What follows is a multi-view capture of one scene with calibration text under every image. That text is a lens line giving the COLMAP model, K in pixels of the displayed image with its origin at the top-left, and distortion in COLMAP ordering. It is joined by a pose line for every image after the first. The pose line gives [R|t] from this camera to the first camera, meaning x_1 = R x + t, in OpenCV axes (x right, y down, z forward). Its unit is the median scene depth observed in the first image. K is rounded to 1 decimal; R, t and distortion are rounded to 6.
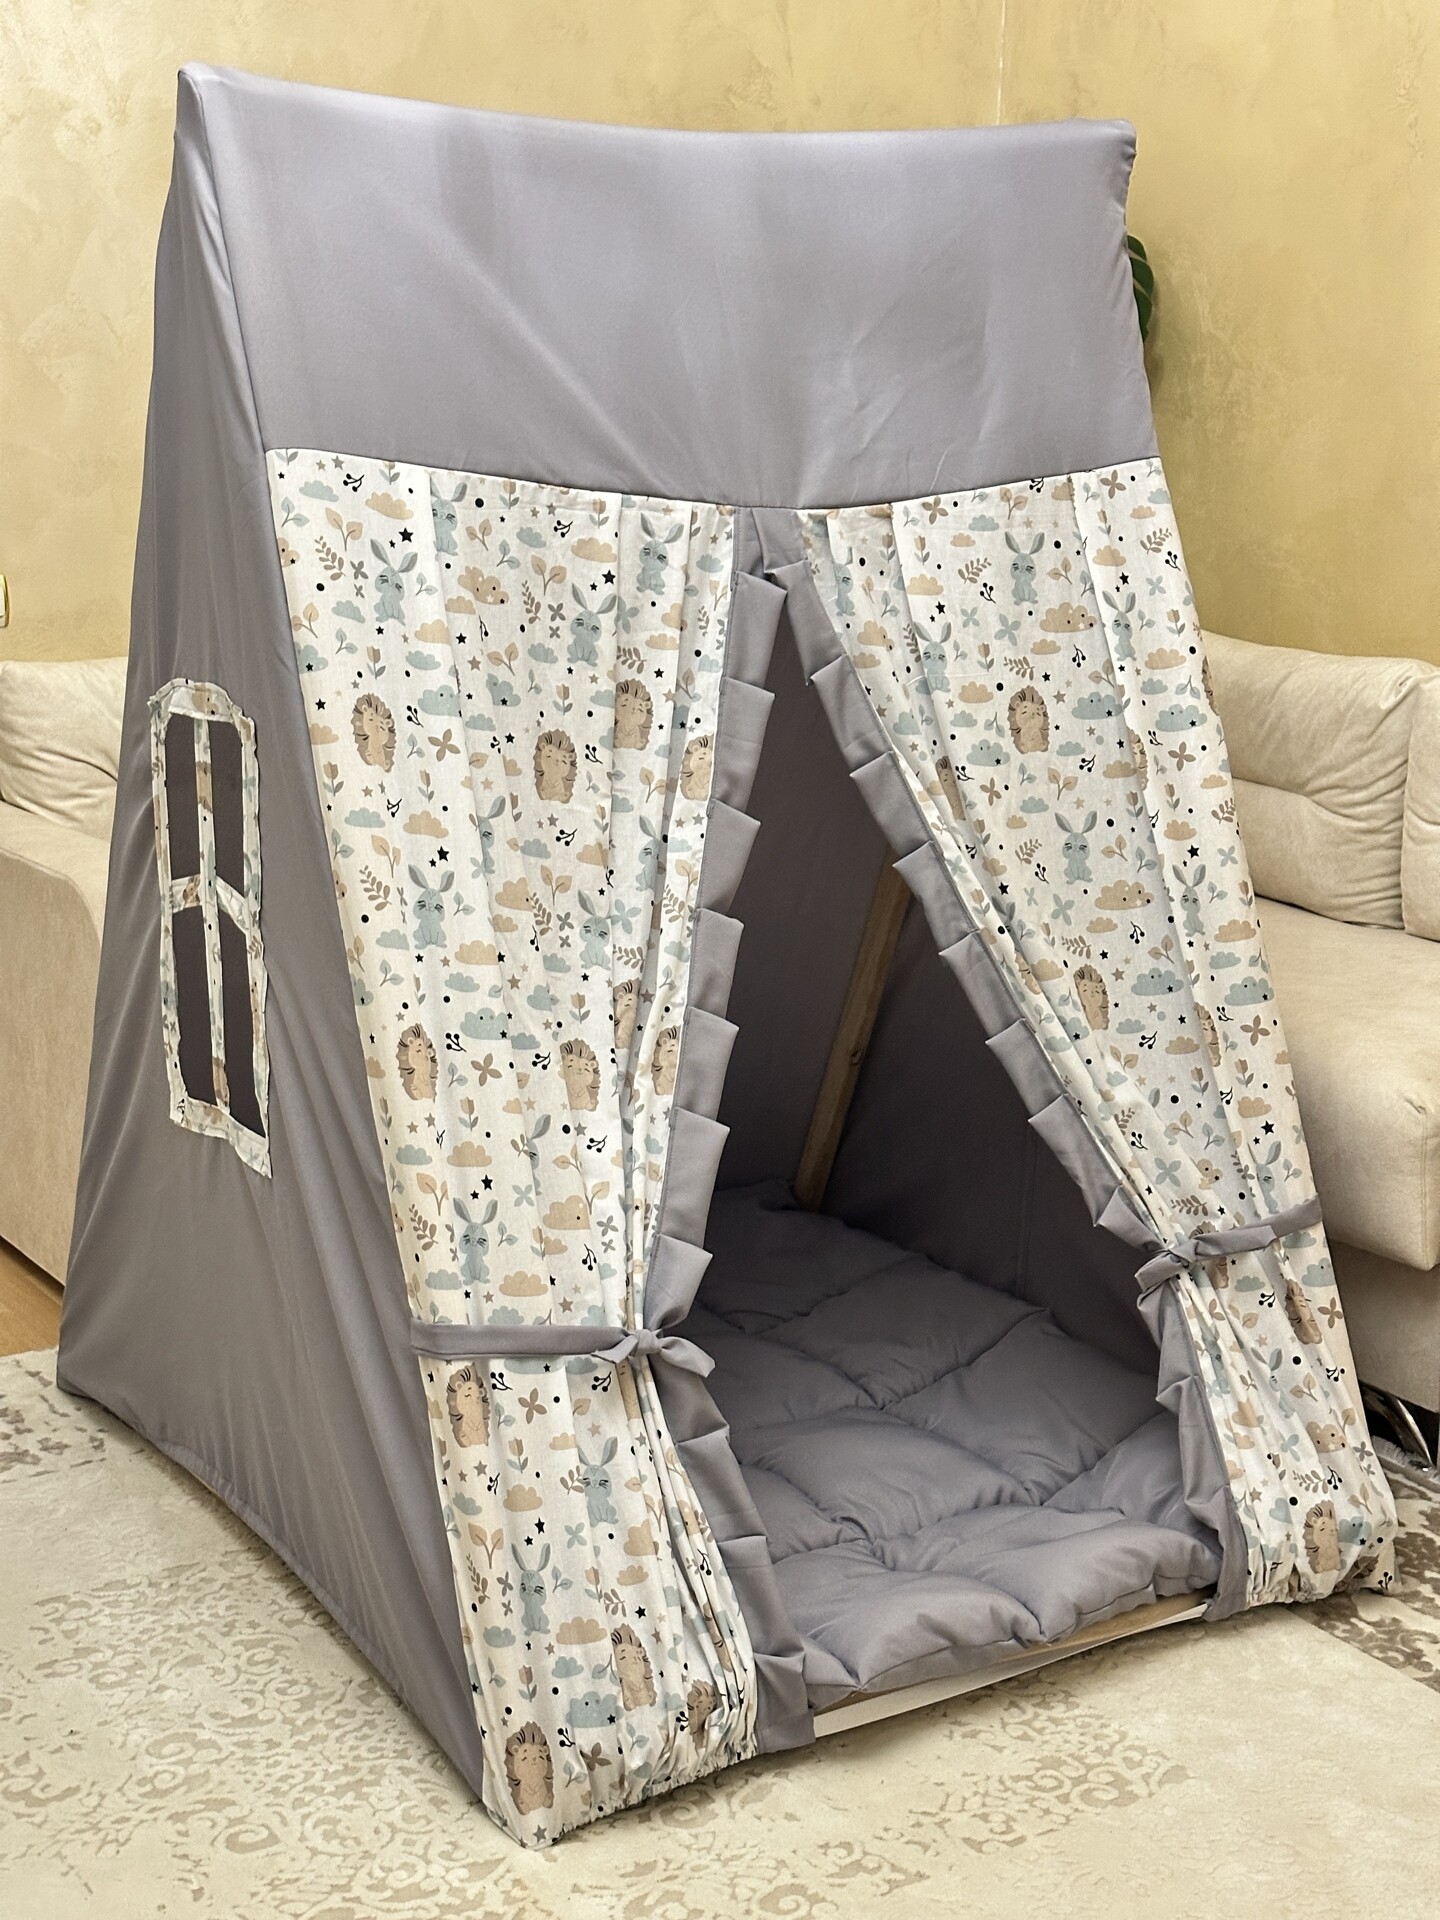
lens RADIAL K [[2735.1, 0, 716.5], [0, 2735.1, 945.2], [0, 0, 1]] dist [0.104072, 0.000000]
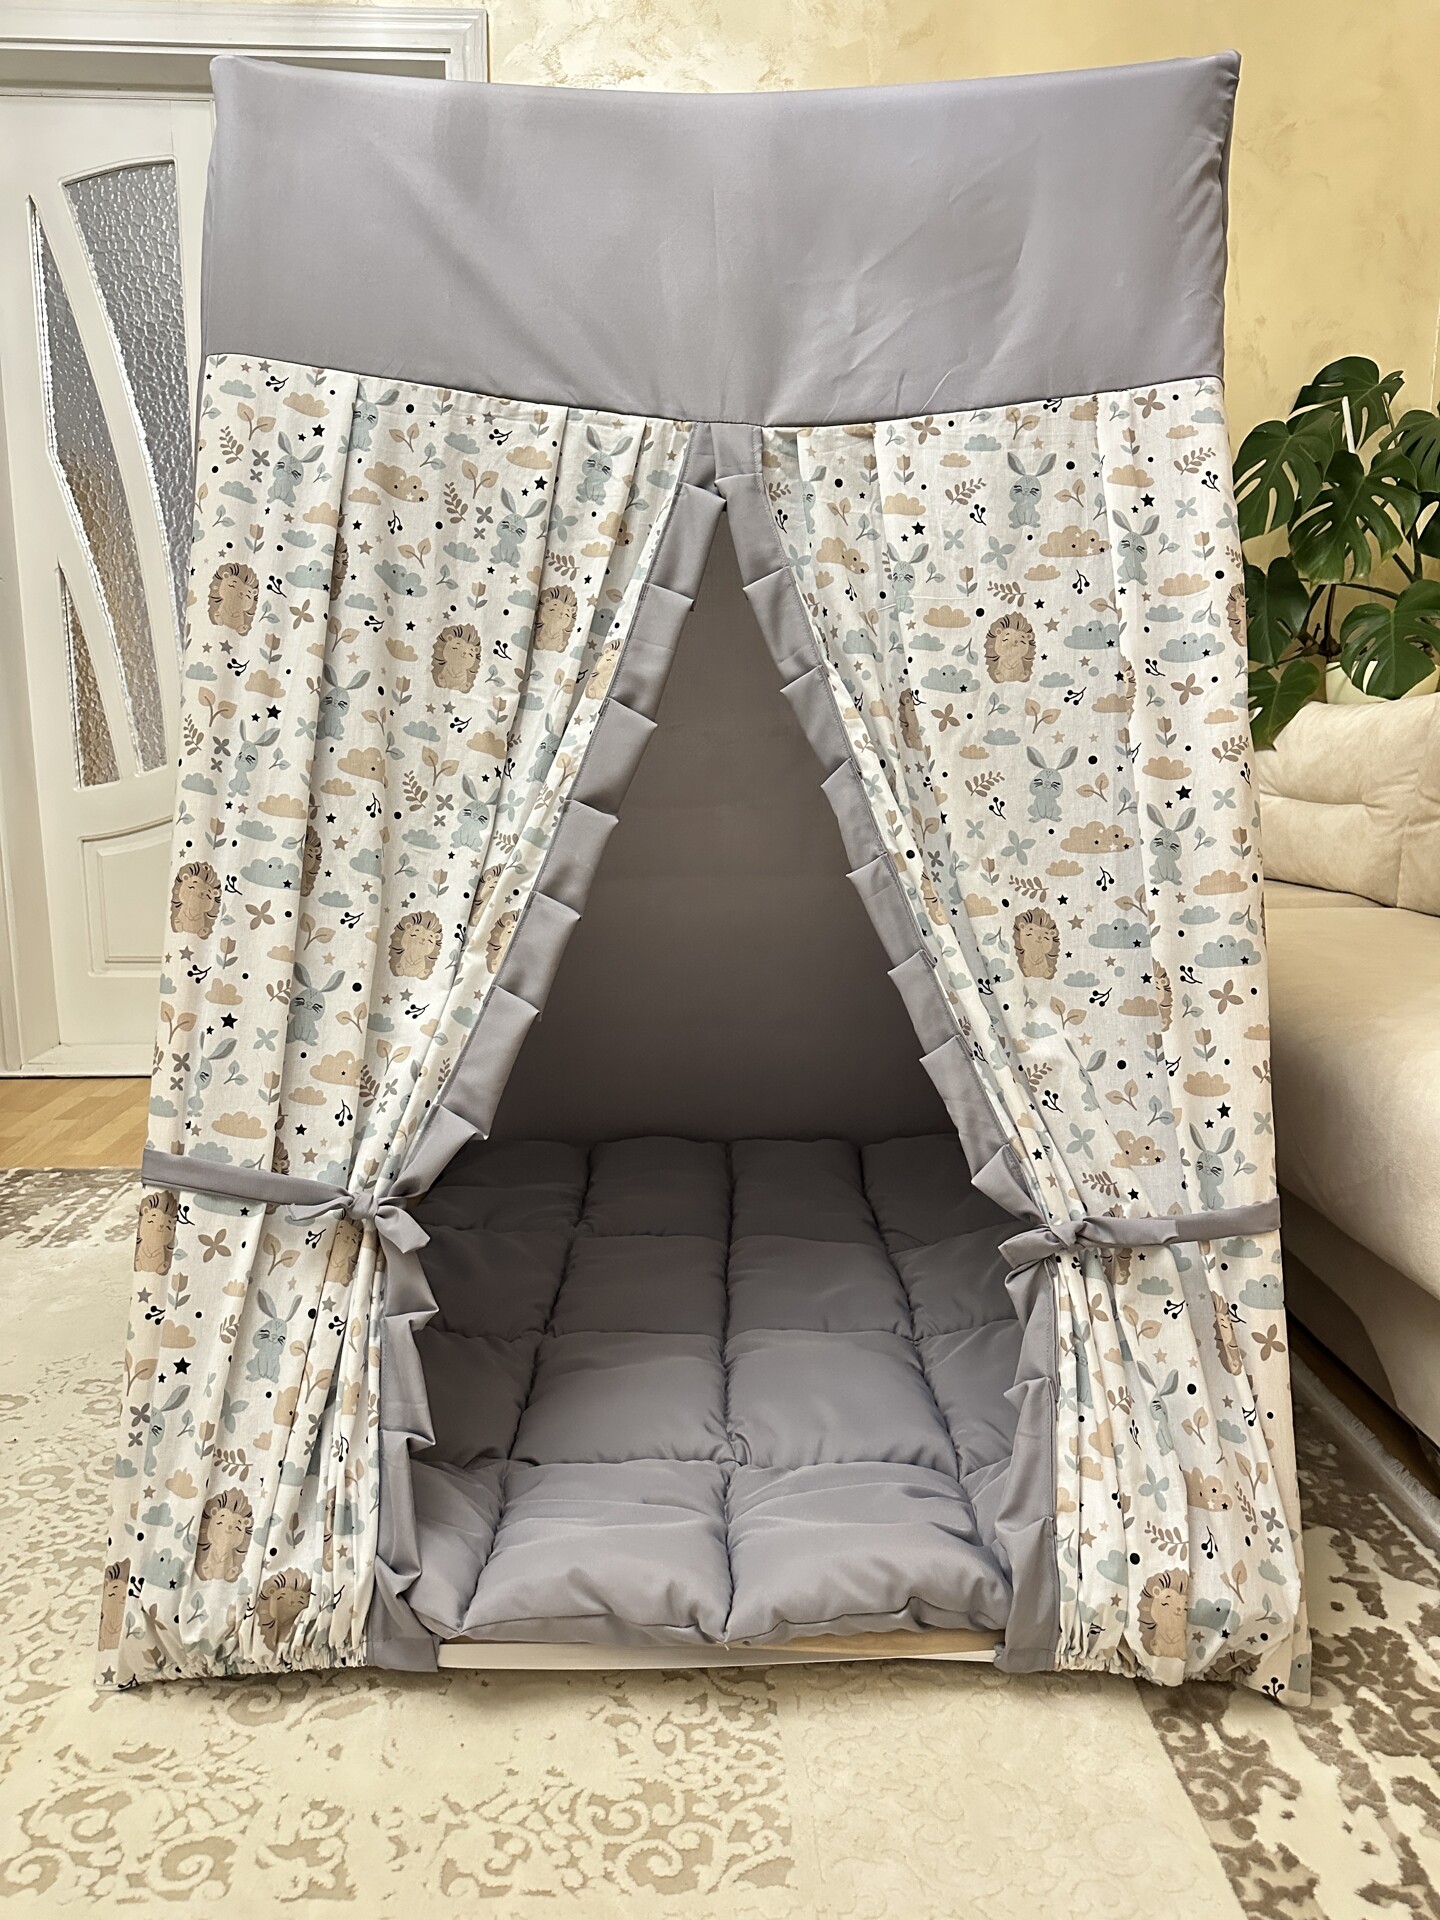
lens RADIAL K [[1358.6, 0, 713.1], [0, 1358.6, 984.3], [0, 0, 1]] dist [0.024513, -0.040179]
pose [[0.854871, 0.092274, -0.510570, 0.291116], [-0.110937, 0.993808, -0.006138, 0.049862], [0.506842, 0.061889, 0.859815, 0.580493]]
